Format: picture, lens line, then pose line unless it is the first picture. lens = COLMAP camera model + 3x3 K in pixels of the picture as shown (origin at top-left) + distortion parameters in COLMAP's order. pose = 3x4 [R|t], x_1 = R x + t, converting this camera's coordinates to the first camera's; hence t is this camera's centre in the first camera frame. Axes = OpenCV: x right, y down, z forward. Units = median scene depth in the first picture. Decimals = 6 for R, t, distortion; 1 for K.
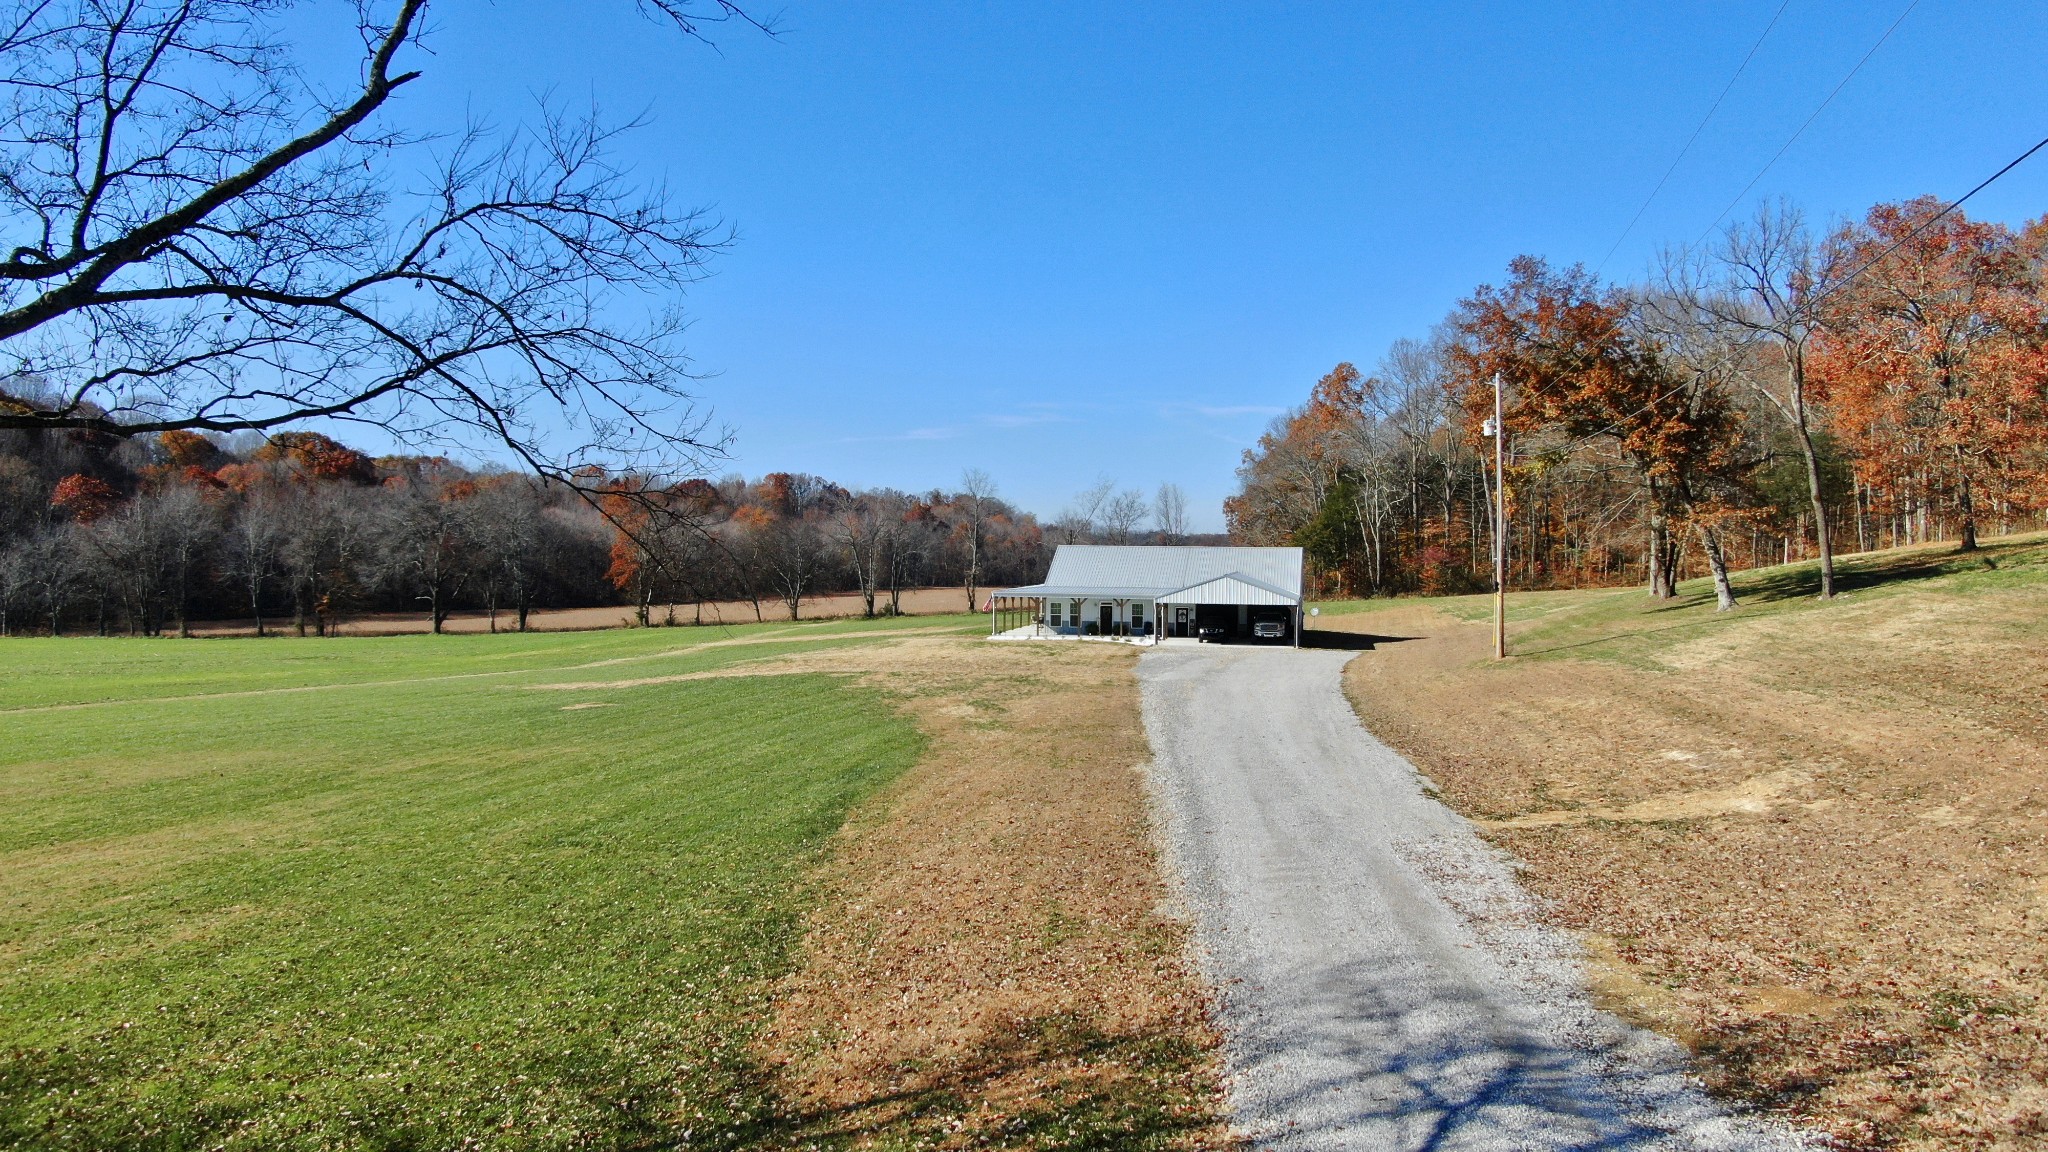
lens RADIAL K [[1467.5, 0, 1028.2], [0, 1467.5, 574.6], [0, 0, 1]] dist [-0.027739, 0.011347]
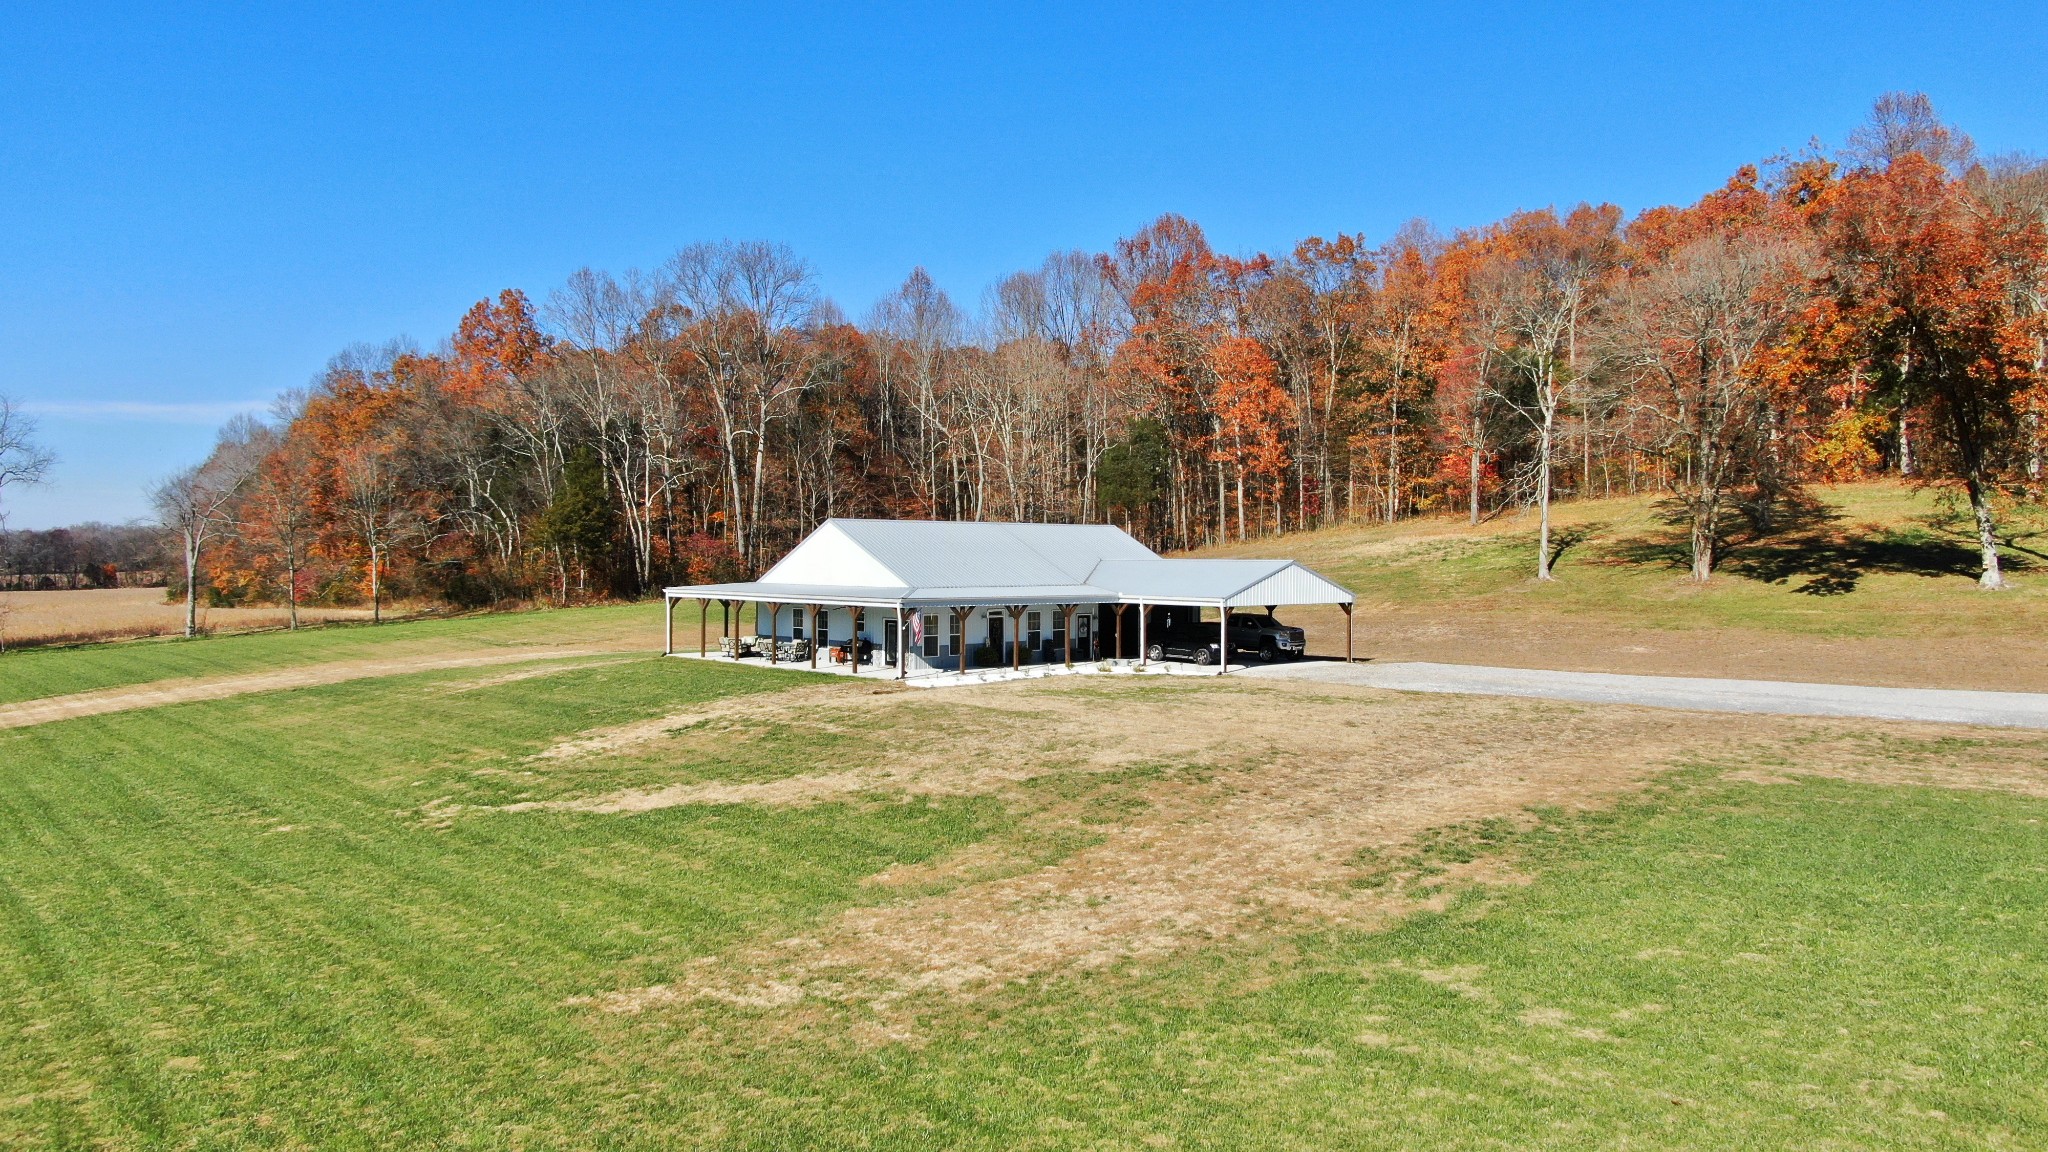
lens RADIAL K [[1467.5, 0, 1021.1], [0, 1467.5, 566.7], [0, 0, 1]] dist [-0.027739, 0.011347]
pose [[0.589893, -0.014784, 0.807346, -0.428131], [0.018882, 0.999812, 0.004512, -0.002099], [-0.807261, 0.012583, 0.590061, 0.633496]]
